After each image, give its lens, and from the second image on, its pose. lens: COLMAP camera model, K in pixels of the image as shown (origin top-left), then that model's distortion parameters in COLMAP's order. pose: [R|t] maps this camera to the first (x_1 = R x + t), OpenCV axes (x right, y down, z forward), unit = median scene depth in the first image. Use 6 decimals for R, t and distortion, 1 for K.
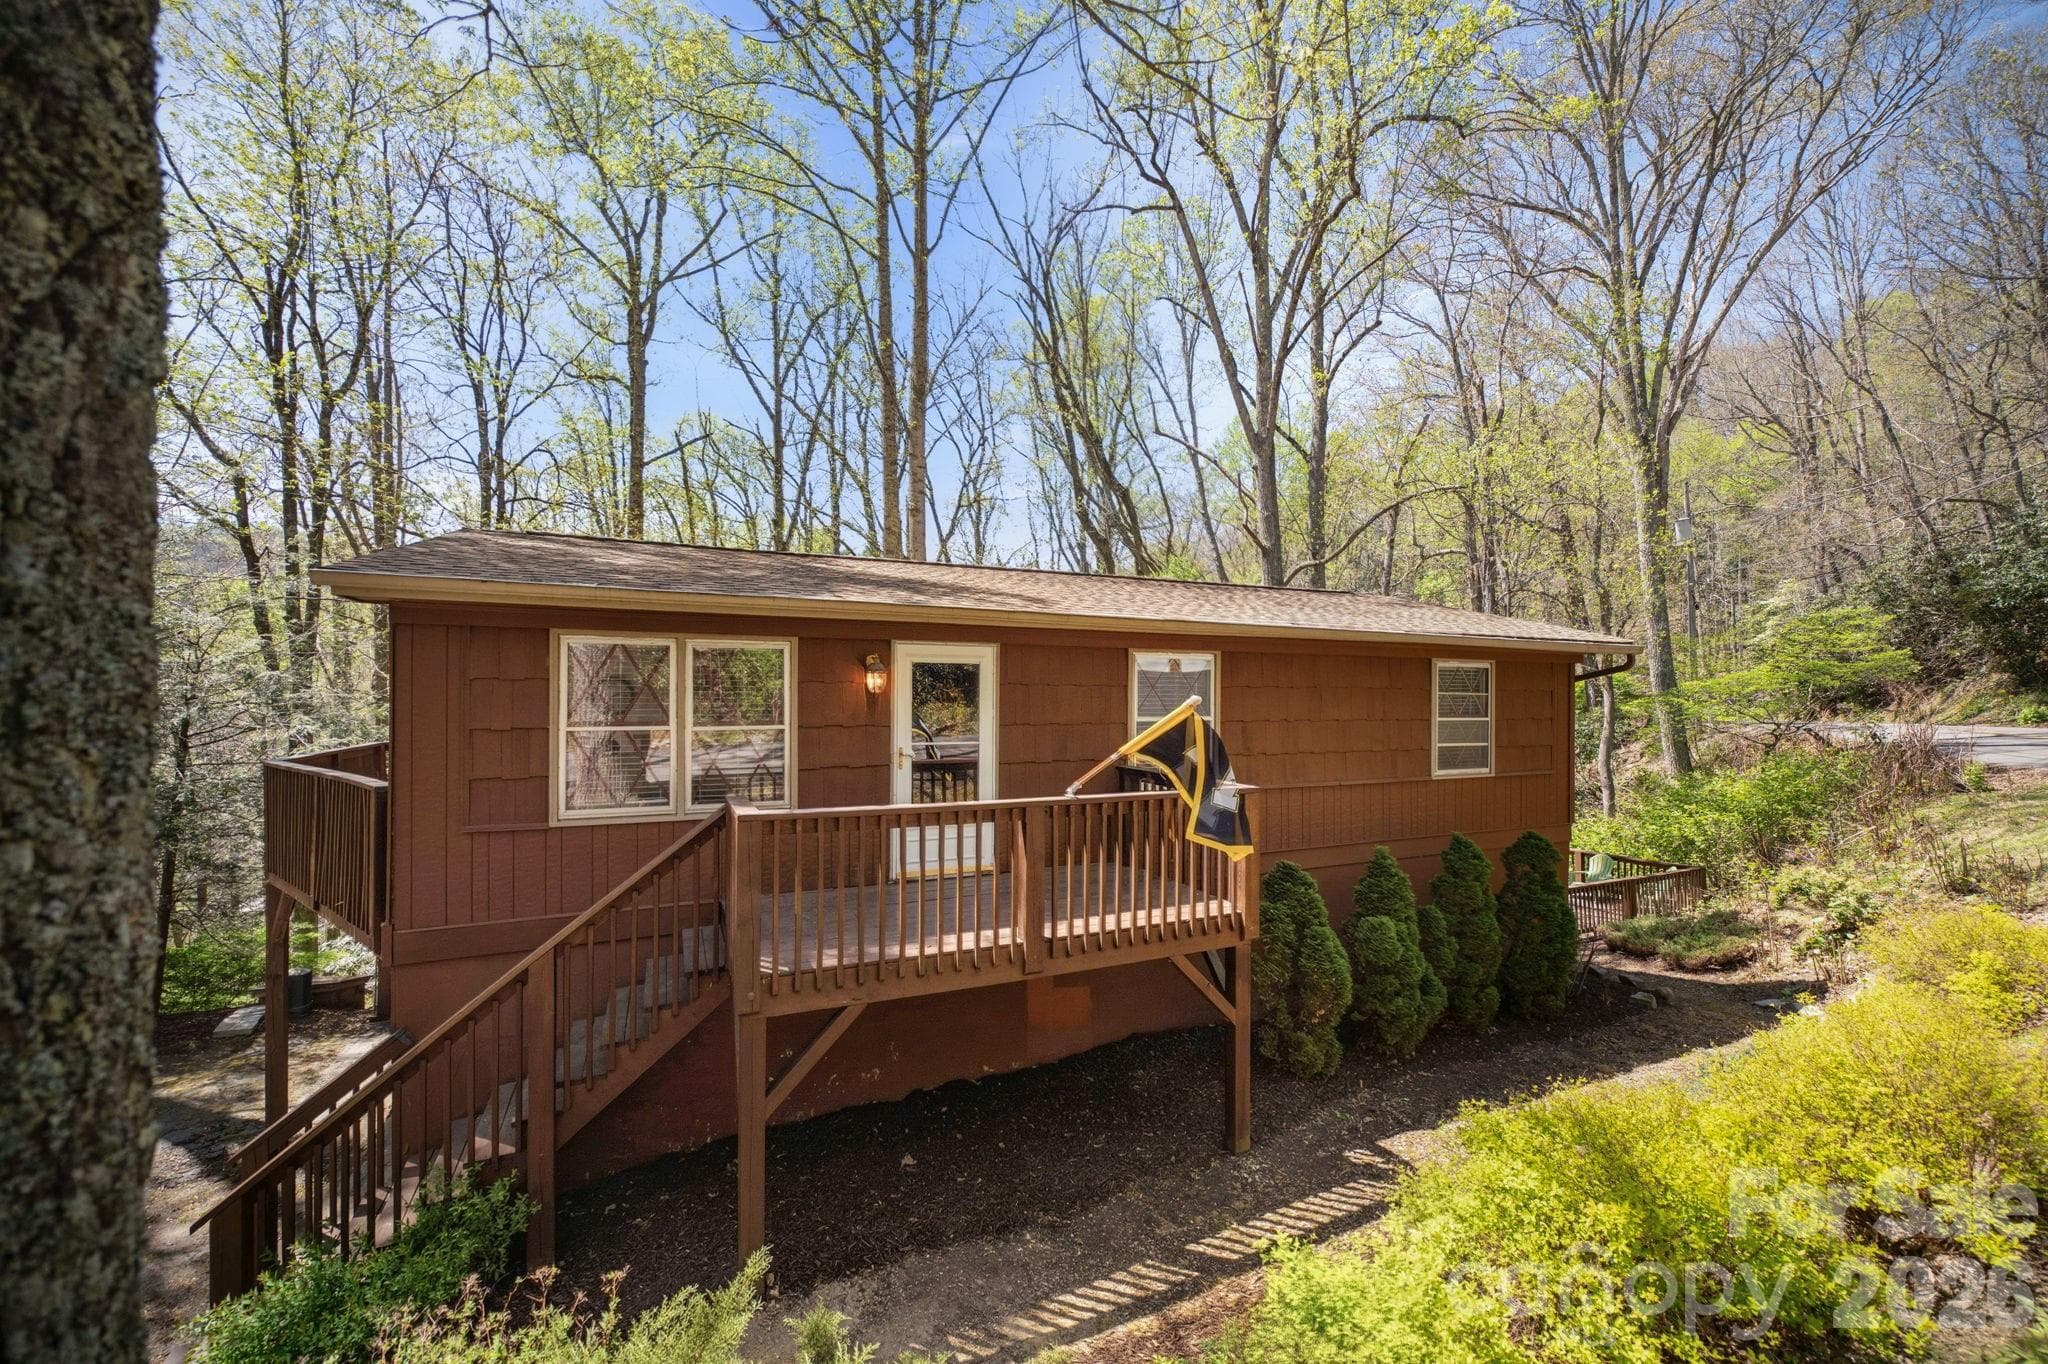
lens RADIAL K [[827.2, 0, 1024.0], [0, 827.2, 682.0], [0, 0, 1]] dist [0.032075, -0.000017]
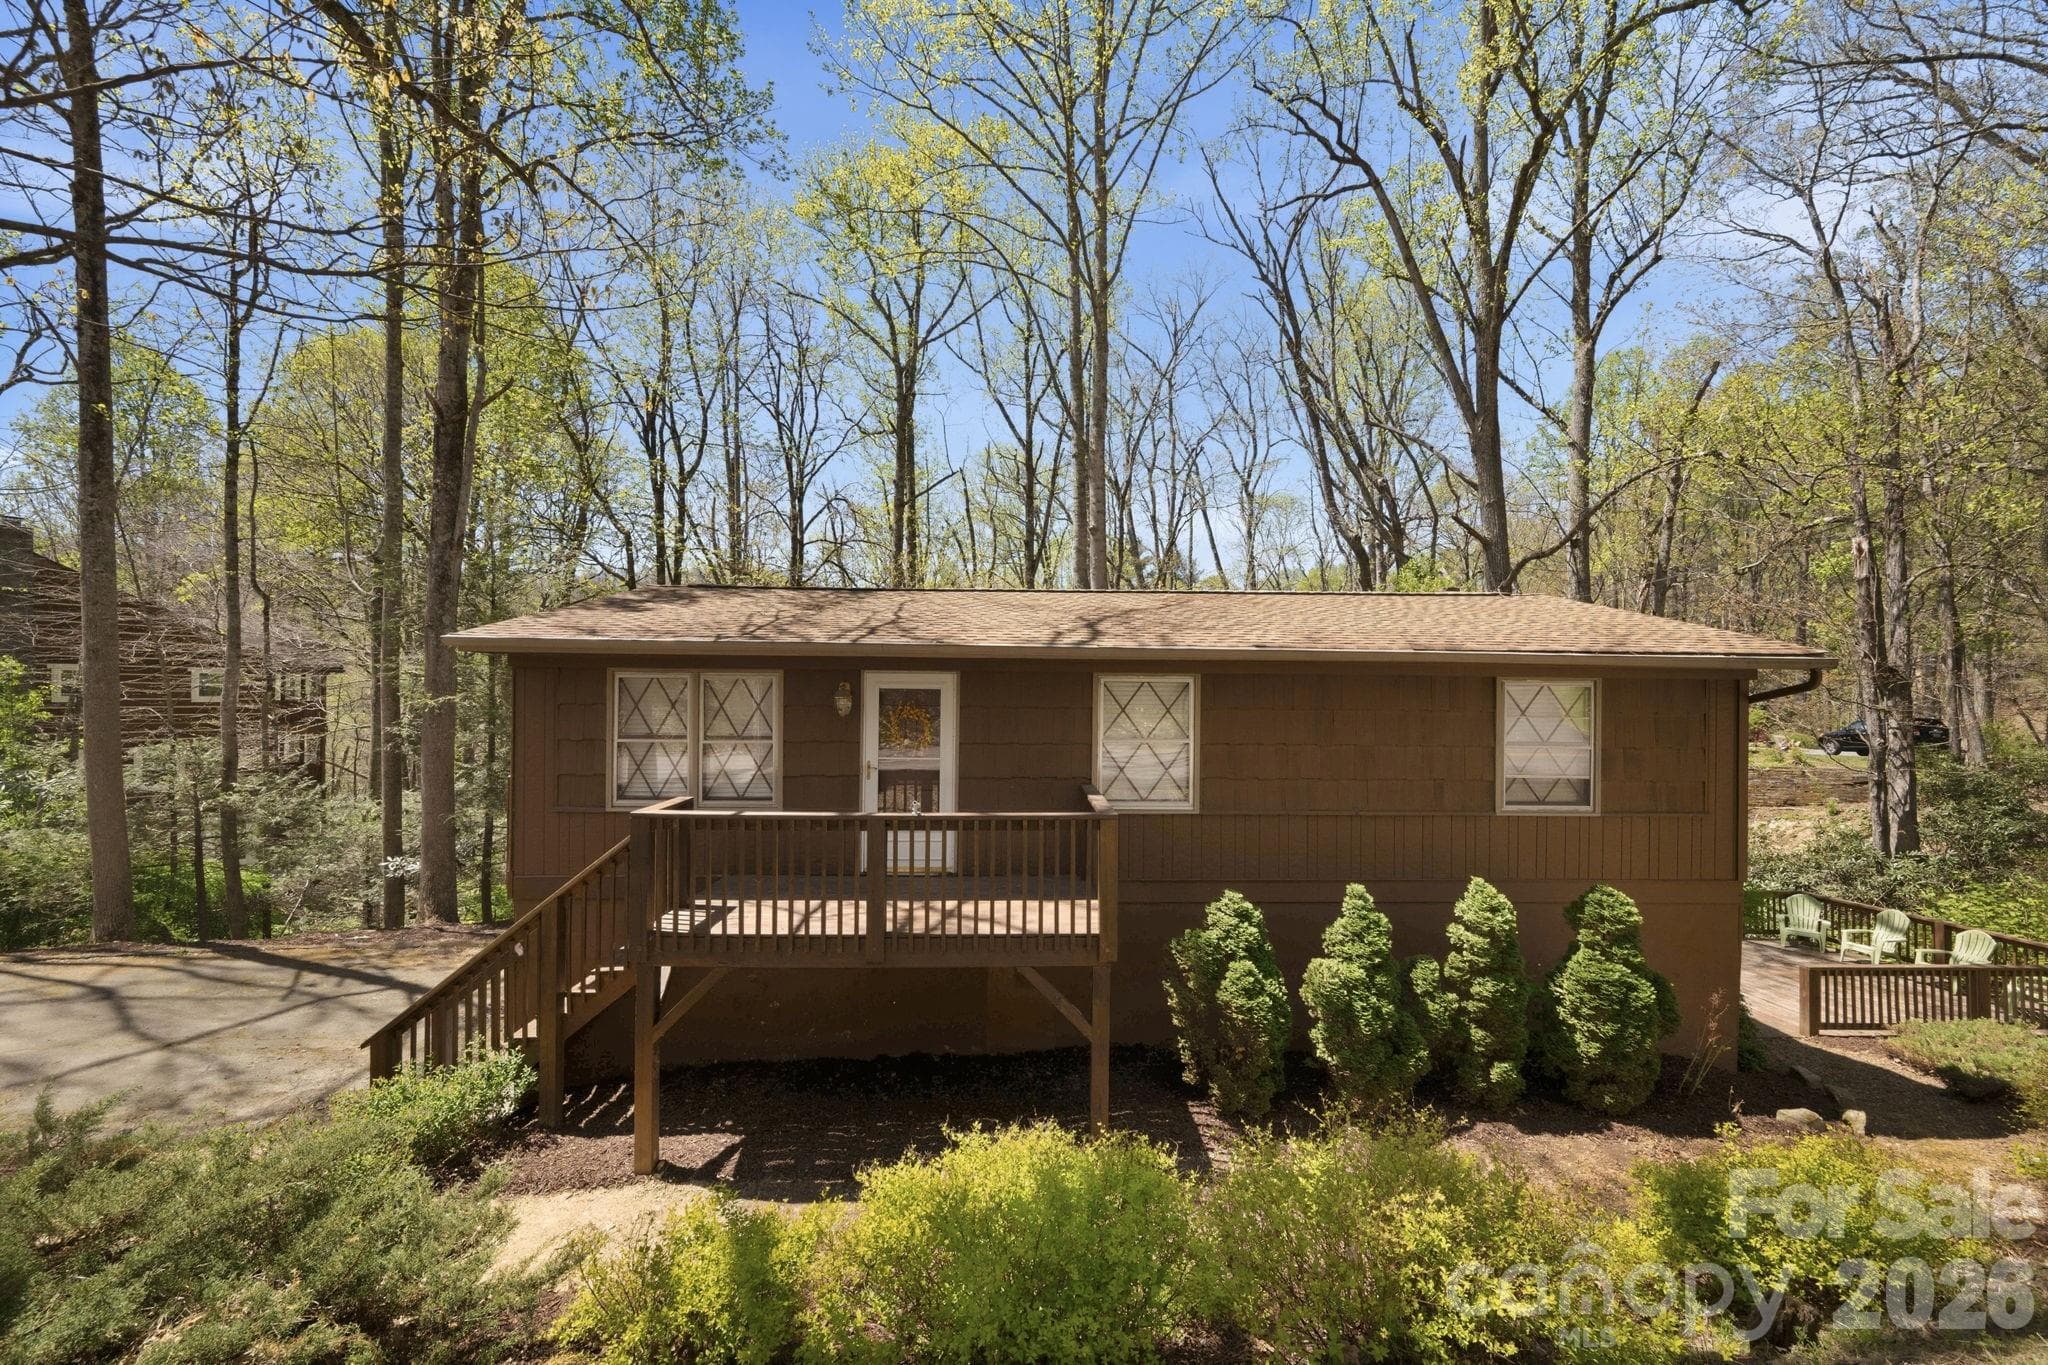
lens RADIAL K [[833.0, 0, 1024.0], [0, 833.0, 682.5], [0, 0, 1]] dist [-0.000776, 0.000094]
pose [[0.920755, -0.002816, -0.390131, 0.449649], [0.001891, 0.999994, -0.002756, -0.026717], [0.390136, 0.001800, 0.920755, 0.001897]]
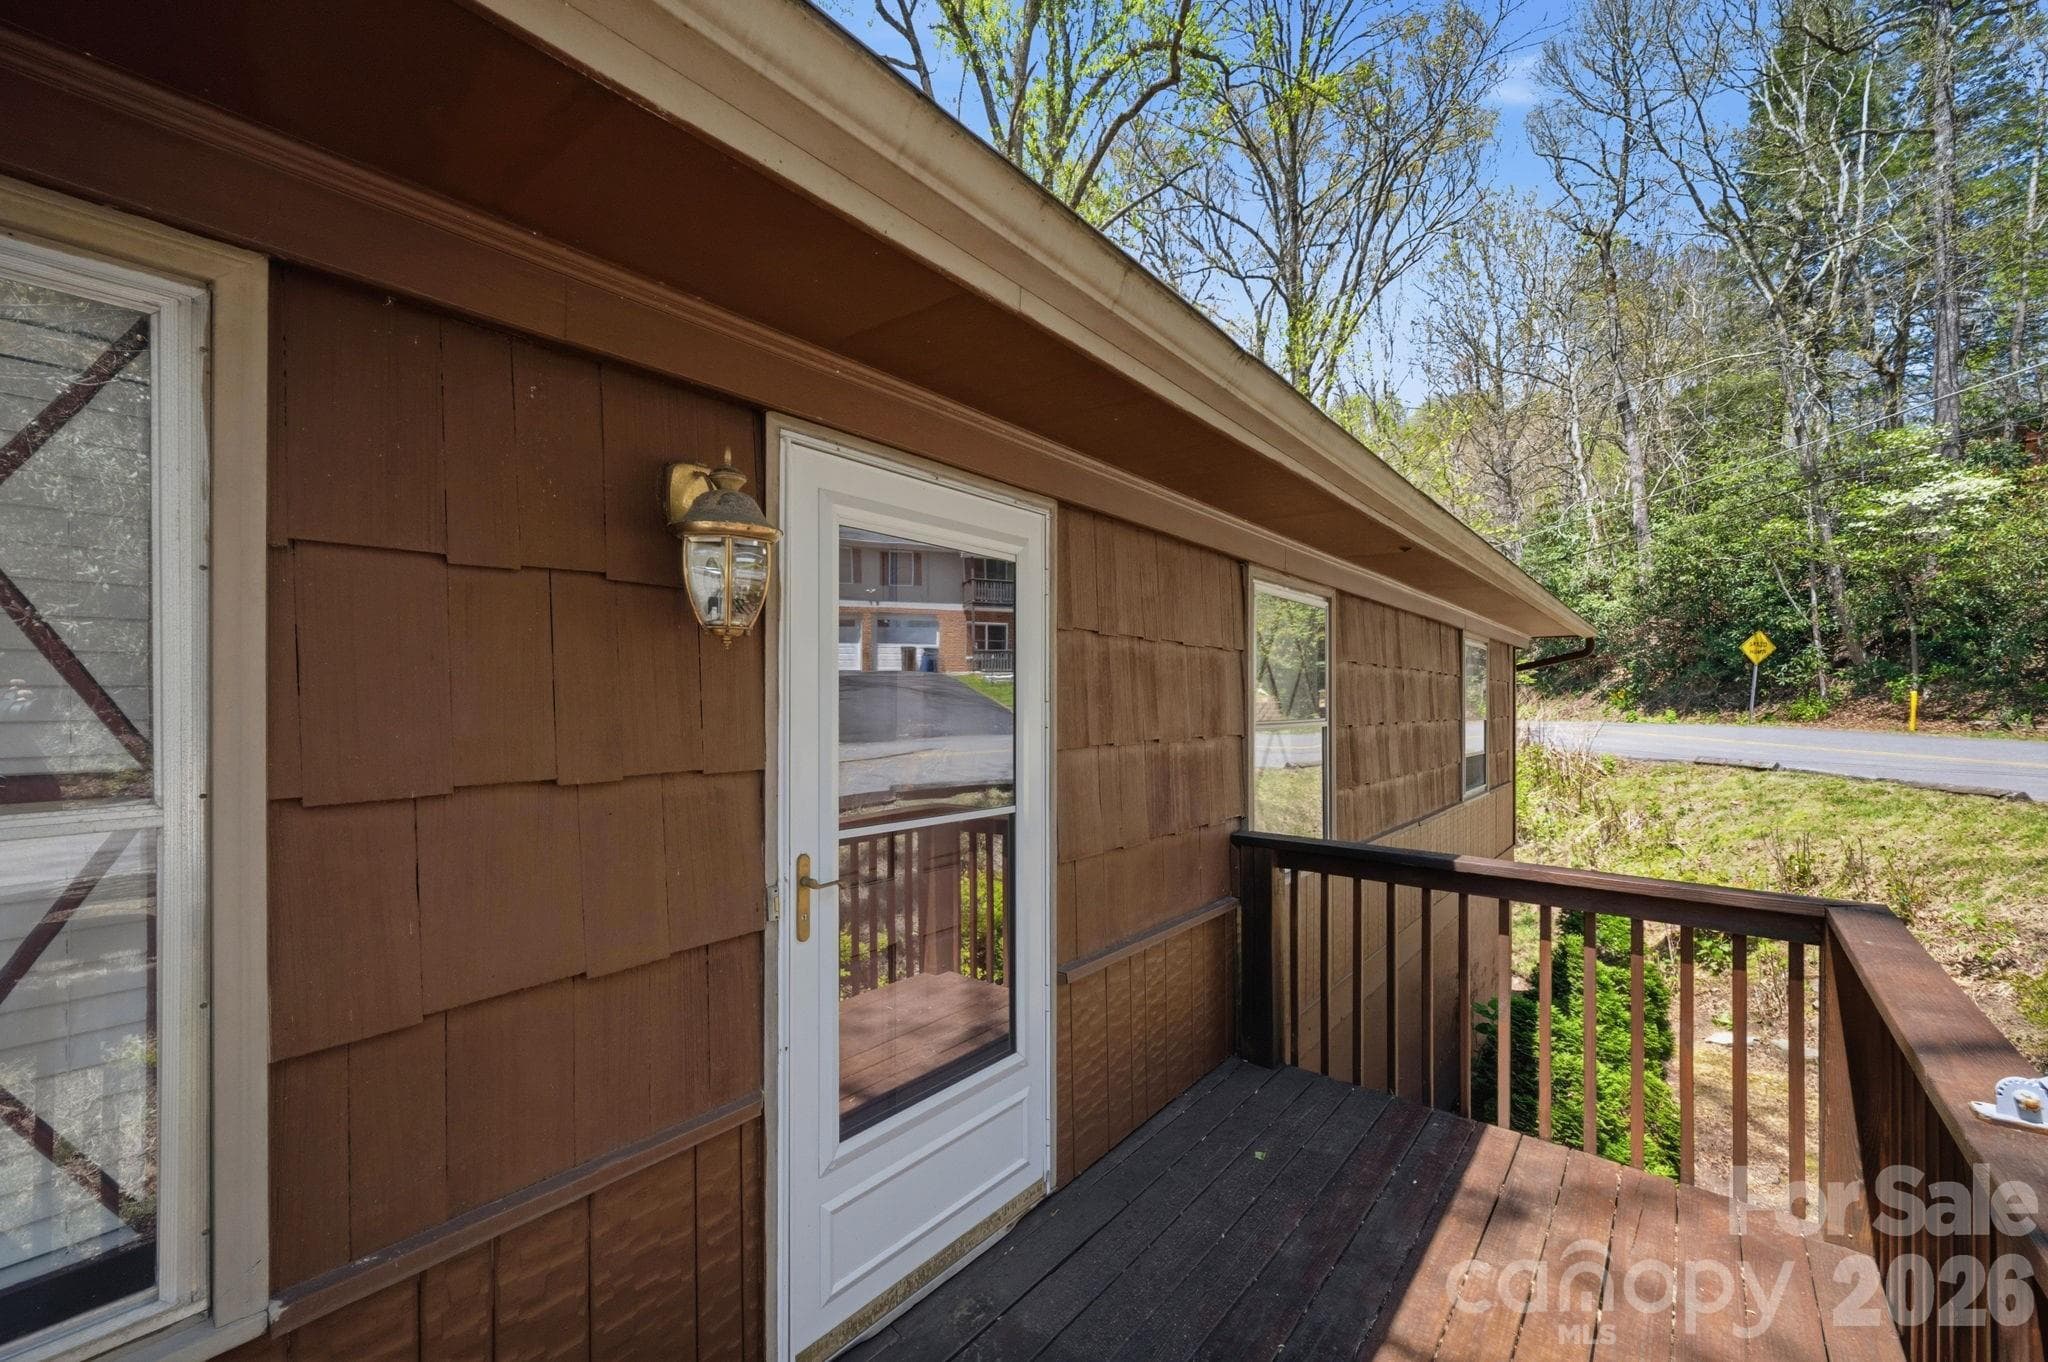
lens RADIAL K [[833.0, 0, 1024.0], [0, 833.0, 681.0], [0, 0, 1]] dist [-0.000776, 0.000094]
pose [[0.896468, 0.001023, 0.443108, -0.180355], [0.005573, 0.999892, -0.013585, 0.026782], [-0.443074, 0.014649, 0.896365, 0.665442]]
